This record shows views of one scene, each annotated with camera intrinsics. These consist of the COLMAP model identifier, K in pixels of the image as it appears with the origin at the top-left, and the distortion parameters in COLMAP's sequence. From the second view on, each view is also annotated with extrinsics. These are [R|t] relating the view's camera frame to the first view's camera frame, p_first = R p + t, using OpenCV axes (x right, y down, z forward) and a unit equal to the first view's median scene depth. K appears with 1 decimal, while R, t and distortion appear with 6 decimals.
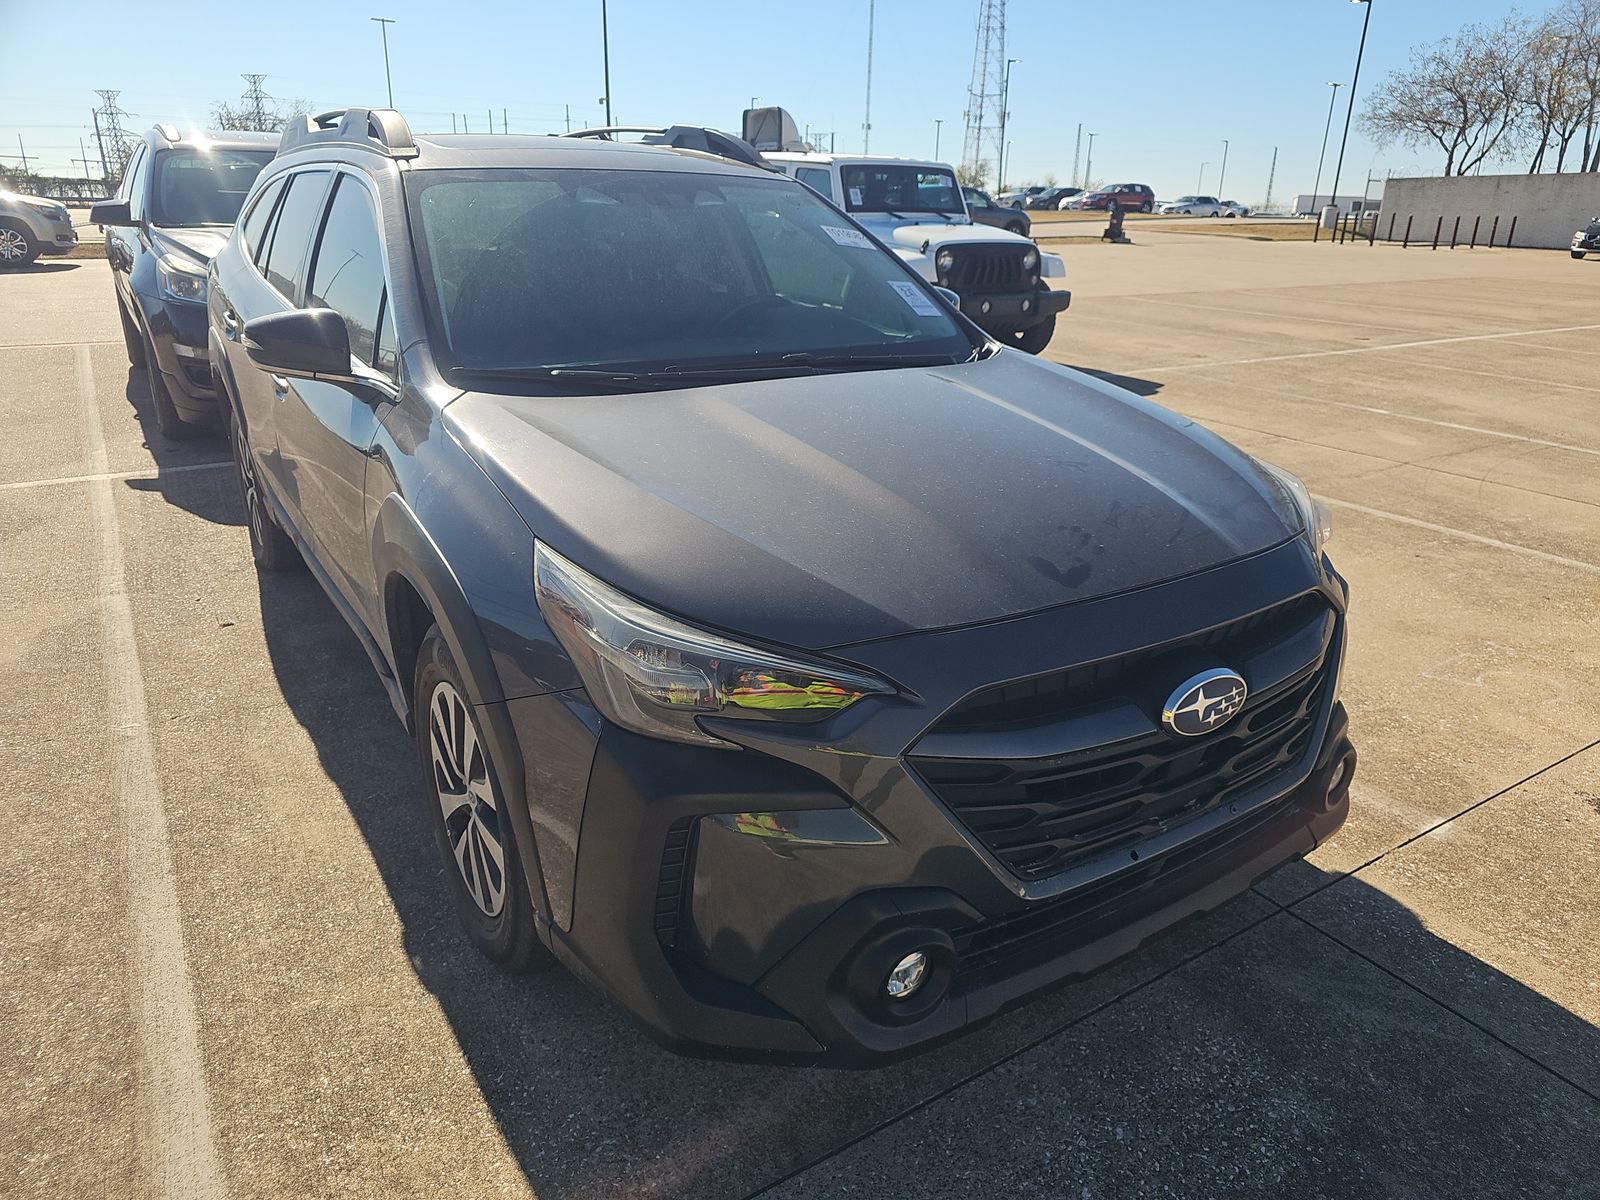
lens RADIAL K [[1053.8, 0, 805.3], [0, 1053.8, 601.1], [0, 0, 1]] dist [0.045586, -0.024751]
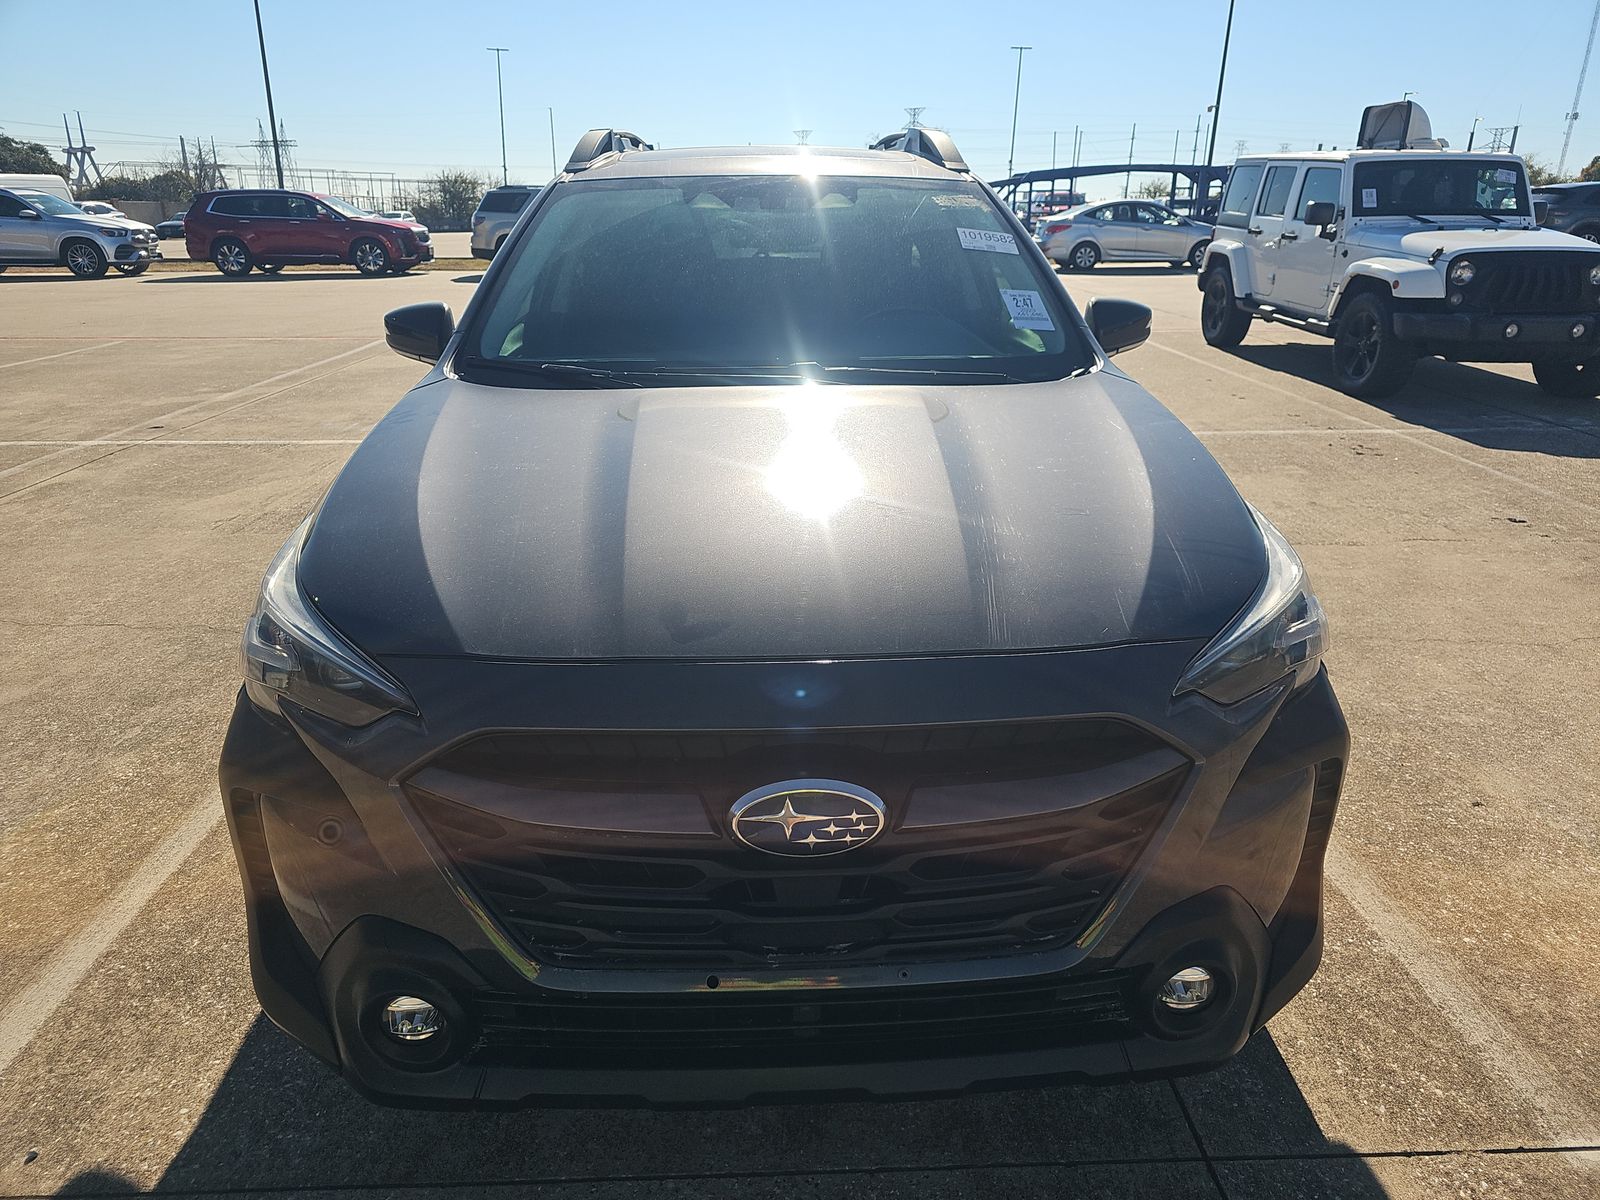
lens RADIAL K [[1051.7, 0, 800.4], [0, 1051.7, 578.7], [0, 0, 1]] dist [0.042856, -0.027527]
pose [[0.859015, 0.155079, -0.487898, 0.440024], [-0.168924, 0.985502, 0.015829, -0.055472], [0.483279, 0.068821, 0.872757, 0.183292]]
